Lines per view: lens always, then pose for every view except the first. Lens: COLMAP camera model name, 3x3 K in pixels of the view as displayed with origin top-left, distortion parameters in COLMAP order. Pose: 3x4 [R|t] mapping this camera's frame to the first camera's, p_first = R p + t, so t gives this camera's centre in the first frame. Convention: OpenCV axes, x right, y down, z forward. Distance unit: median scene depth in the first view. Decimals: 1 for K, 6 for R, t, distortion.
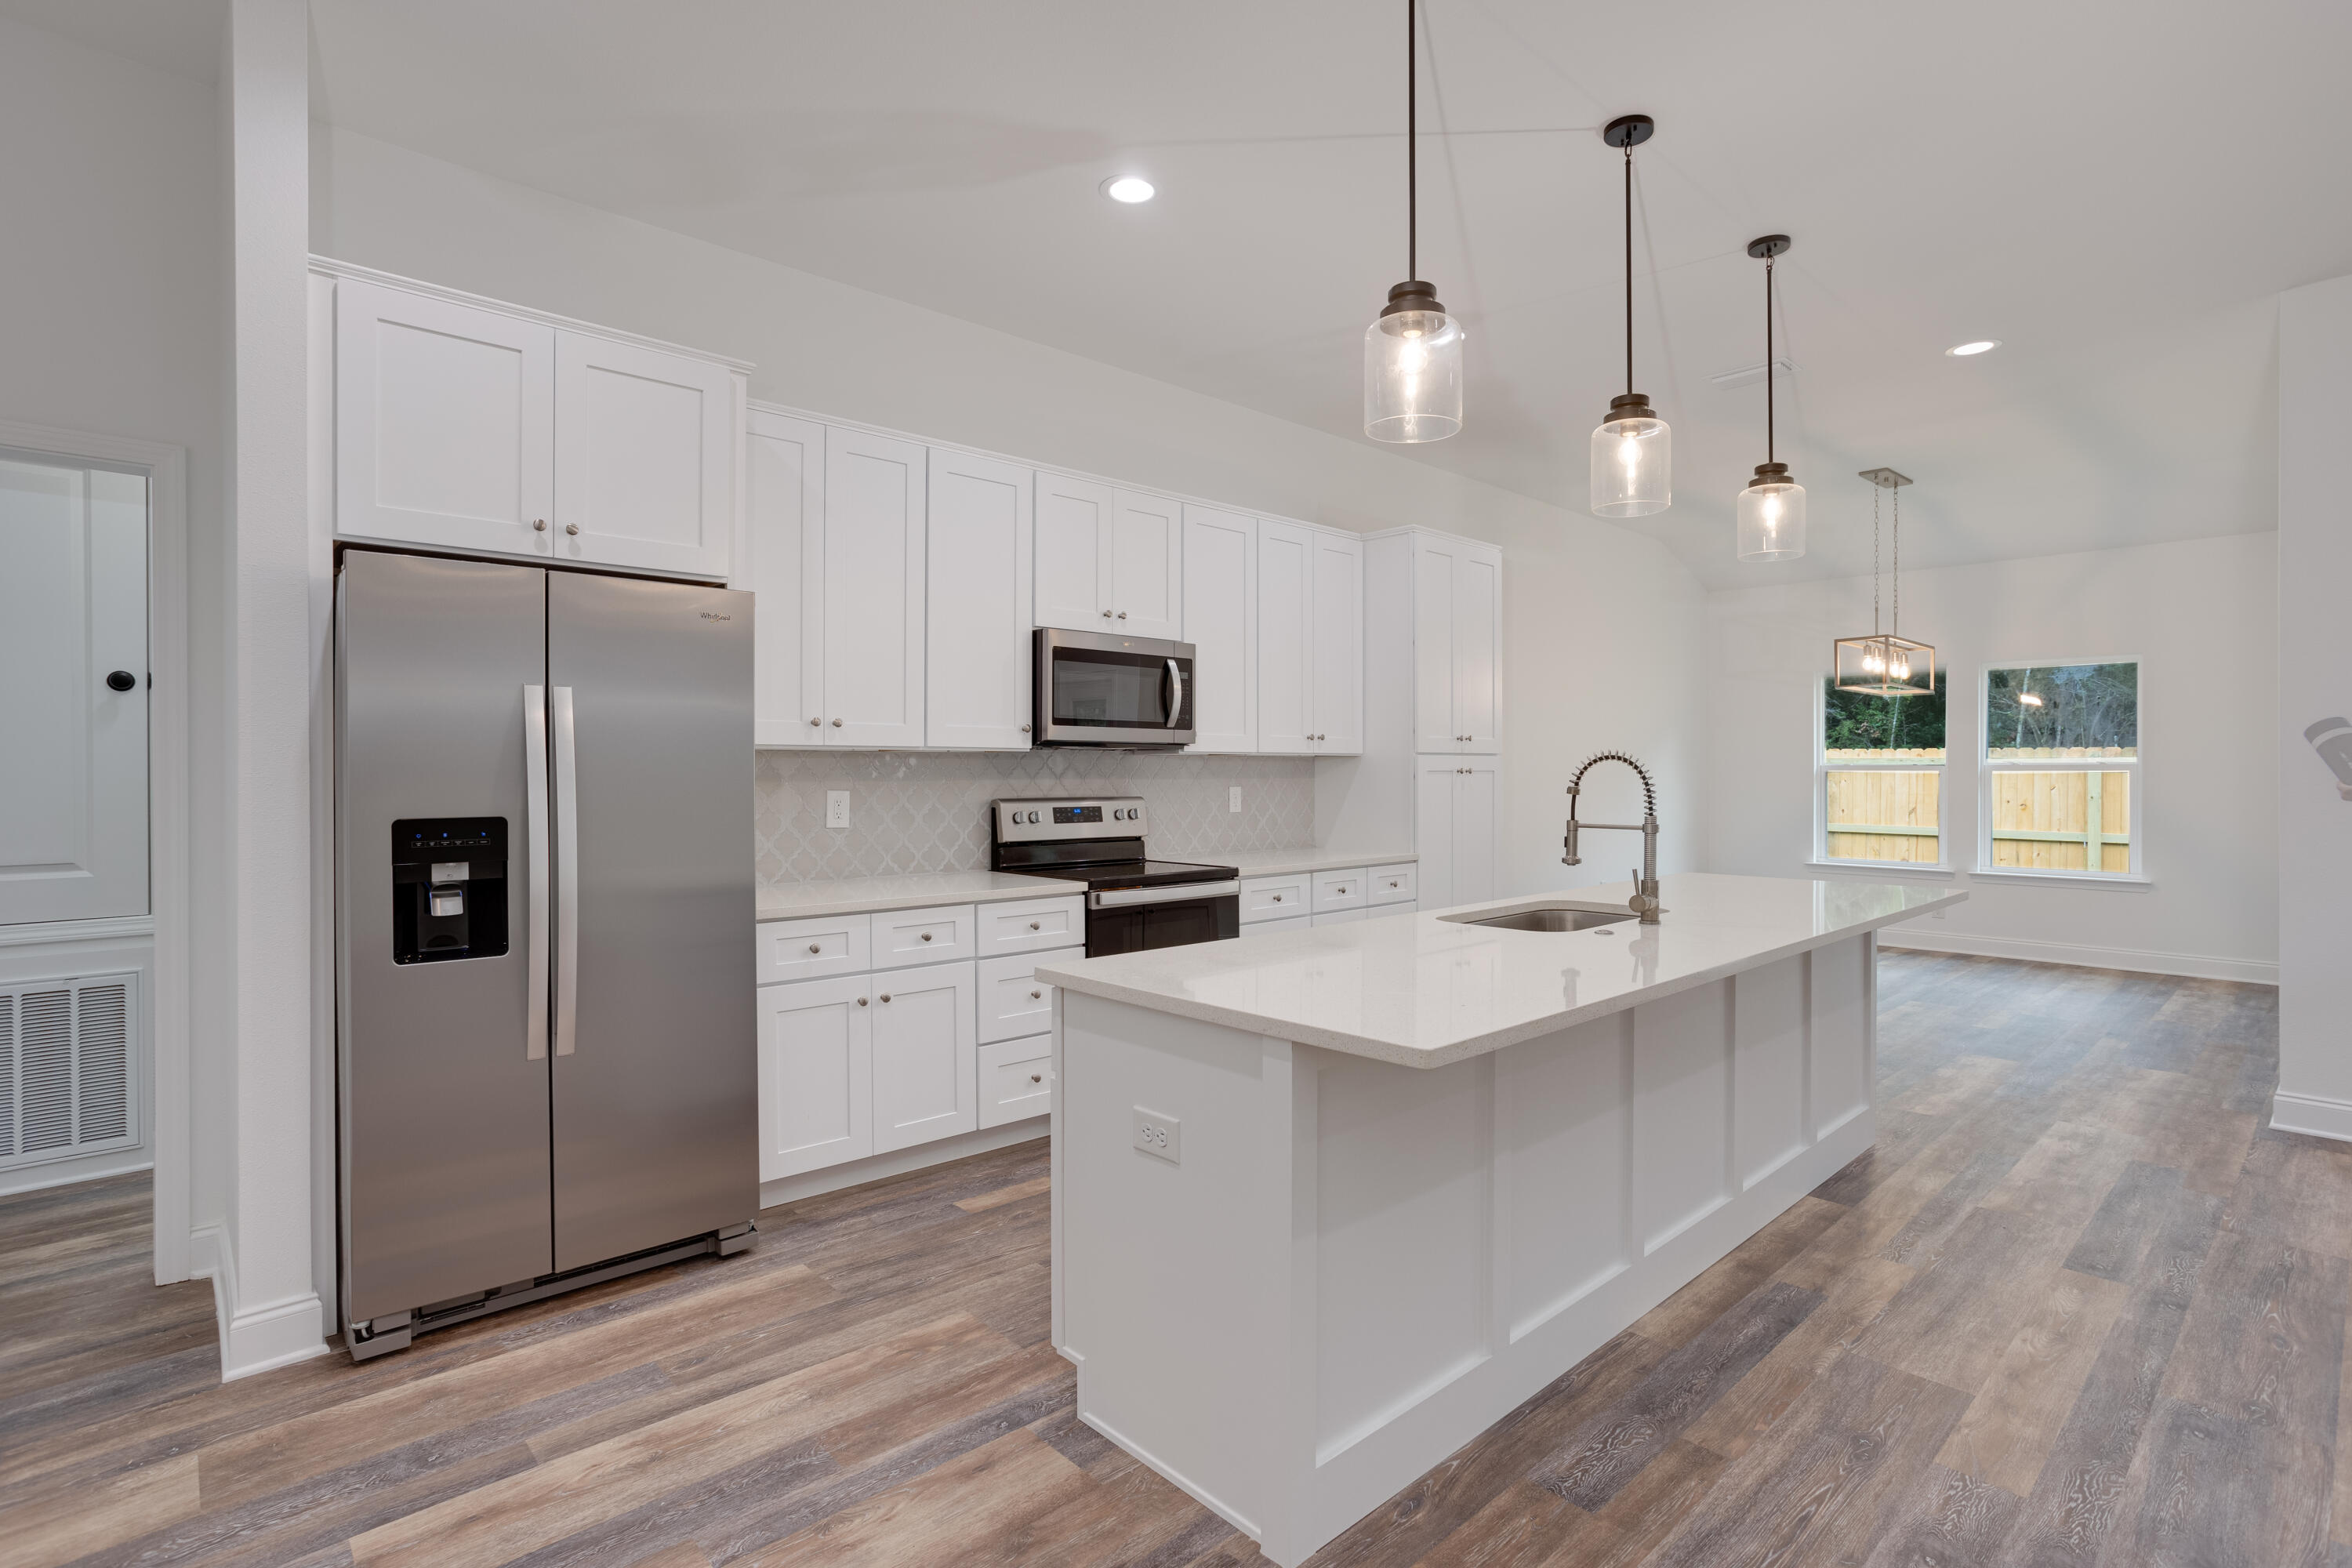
lens RADIAL K [[1135.3, 0, 1174.2], [0, 1135.3, 787.5], [0, 0, 1]] dist [-0.006503, 0.005370]
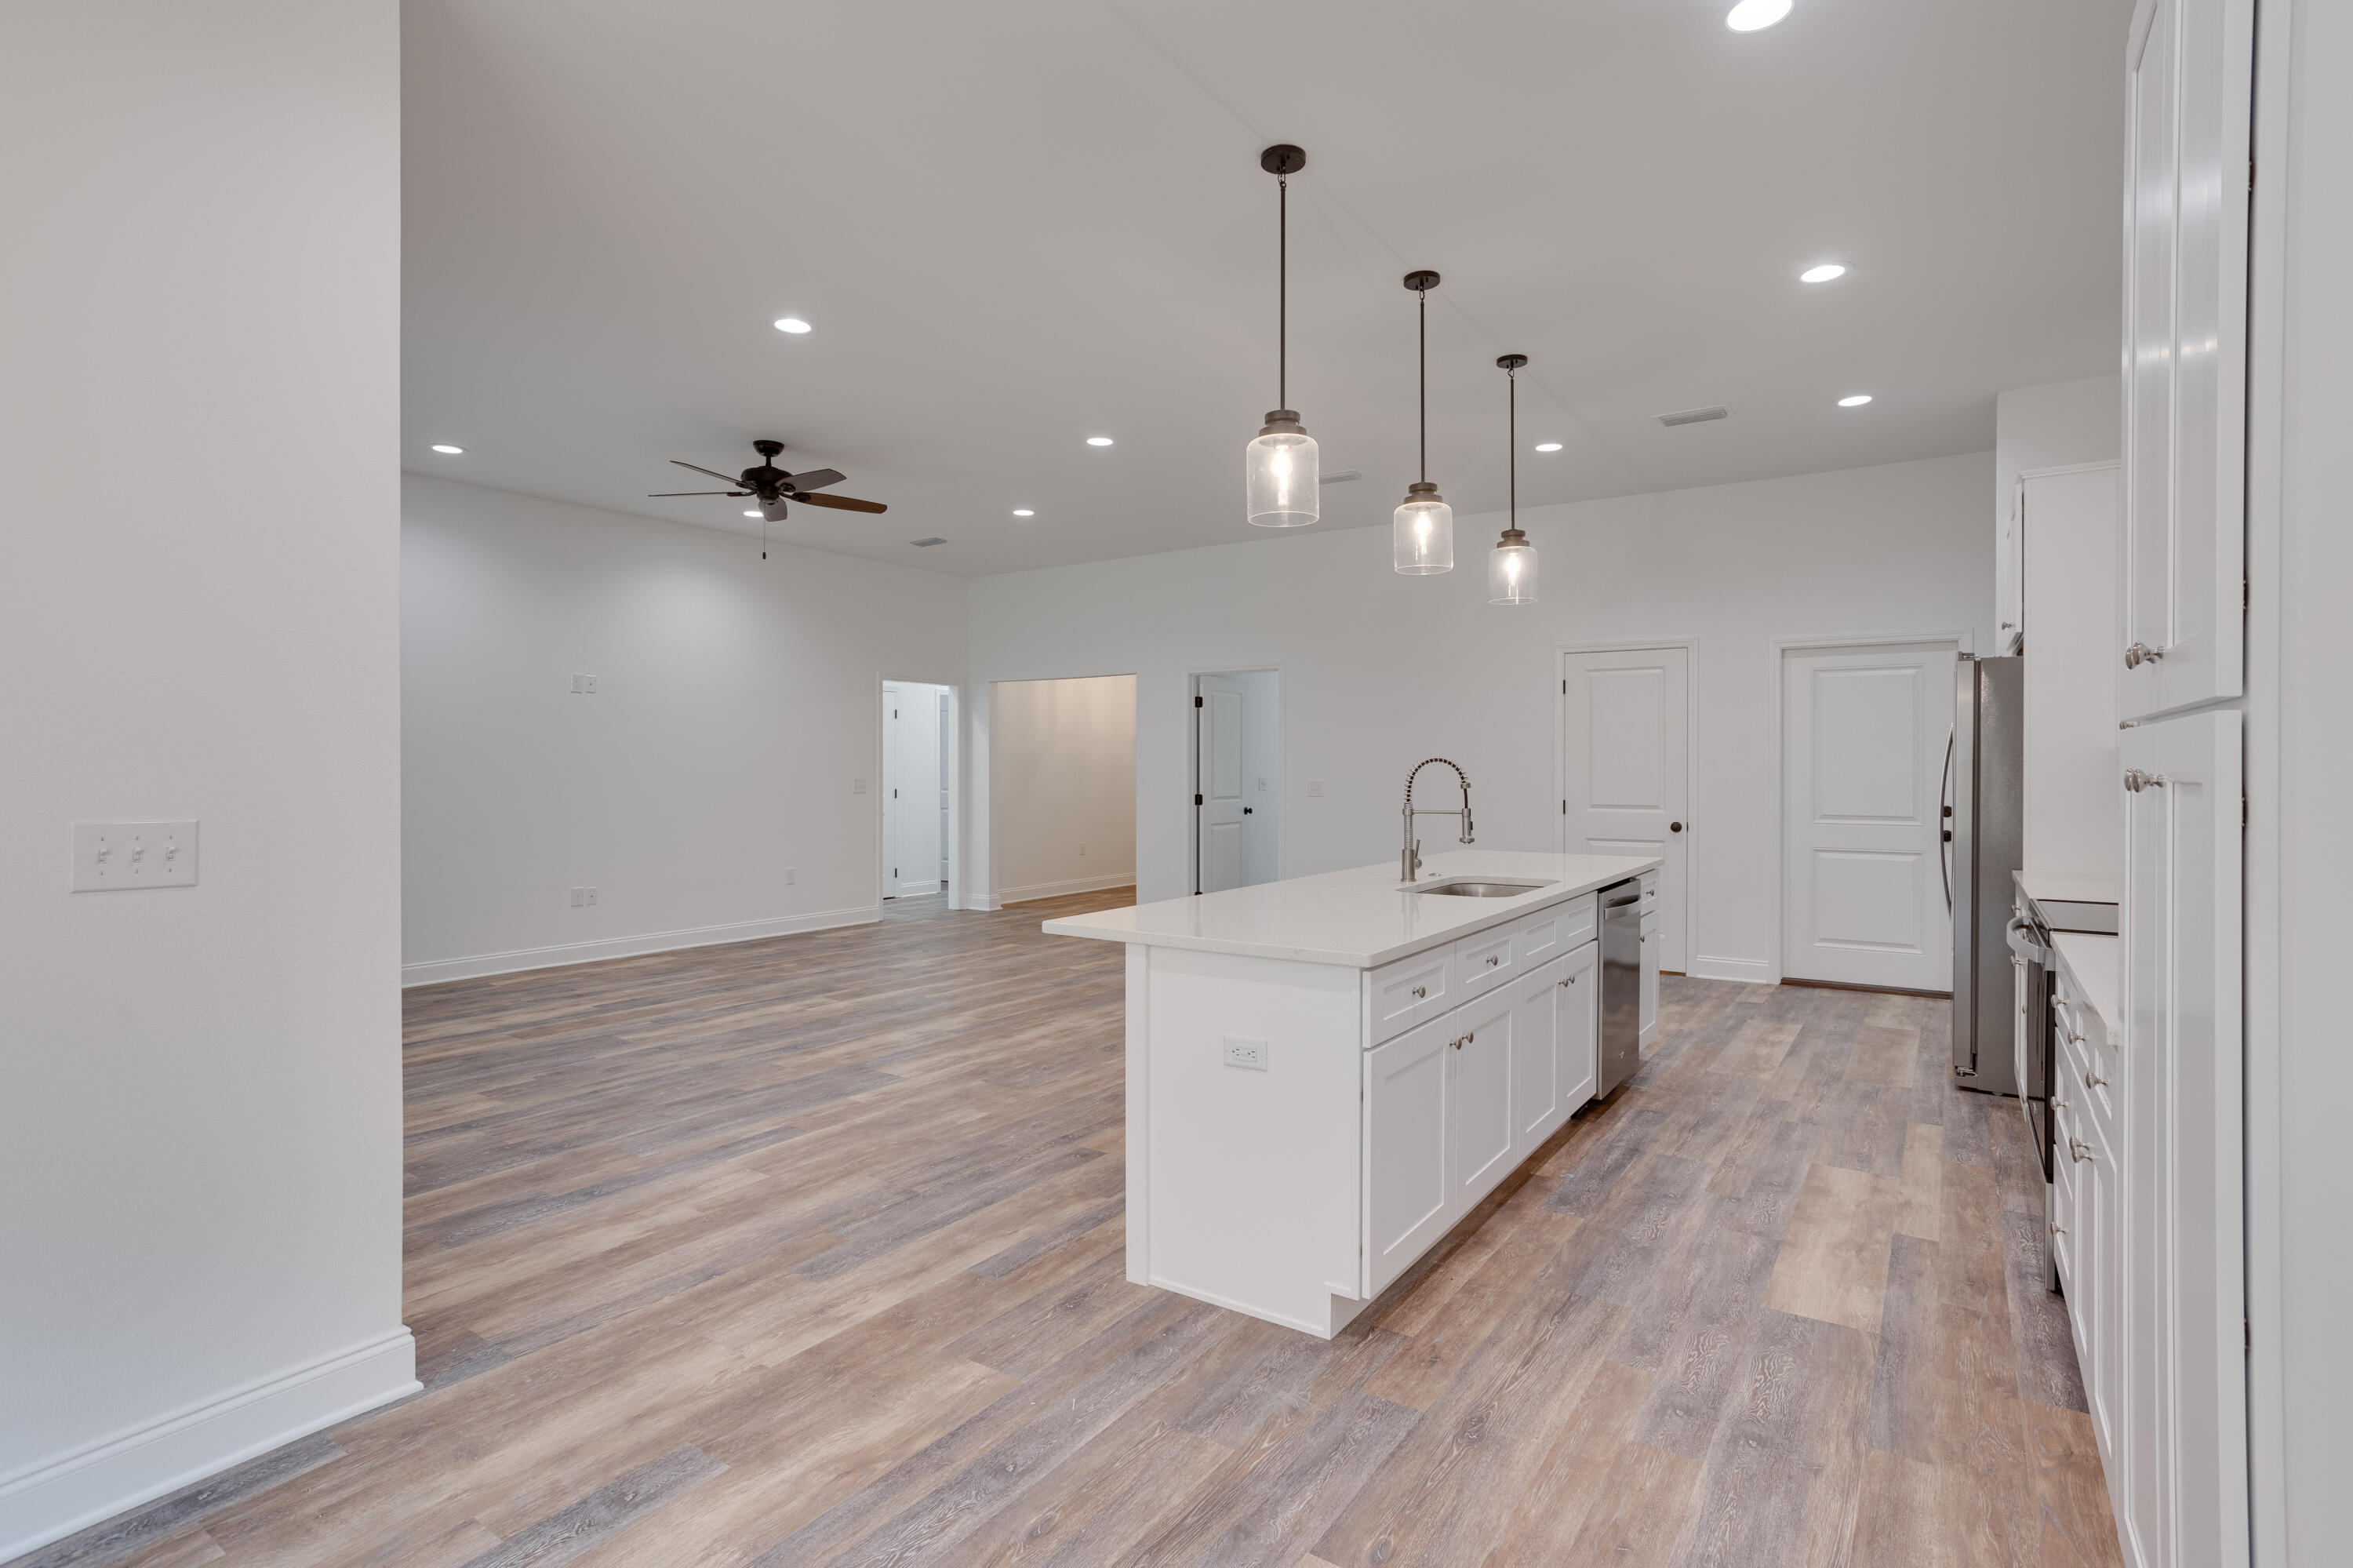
lens RADIAL K [[1140.6, 0, 1196.8], [0, 1140.6, 781.8], [0, 0, 1]] dist [-0.021450, 0.011267]
pose [[-0.973584, 0.010025, -0.228108, 0.972342], [0.004966, 0.999729, 0.022741, -0.033684], [0.228274, 0.021007, -0.973370, 2.274582]]
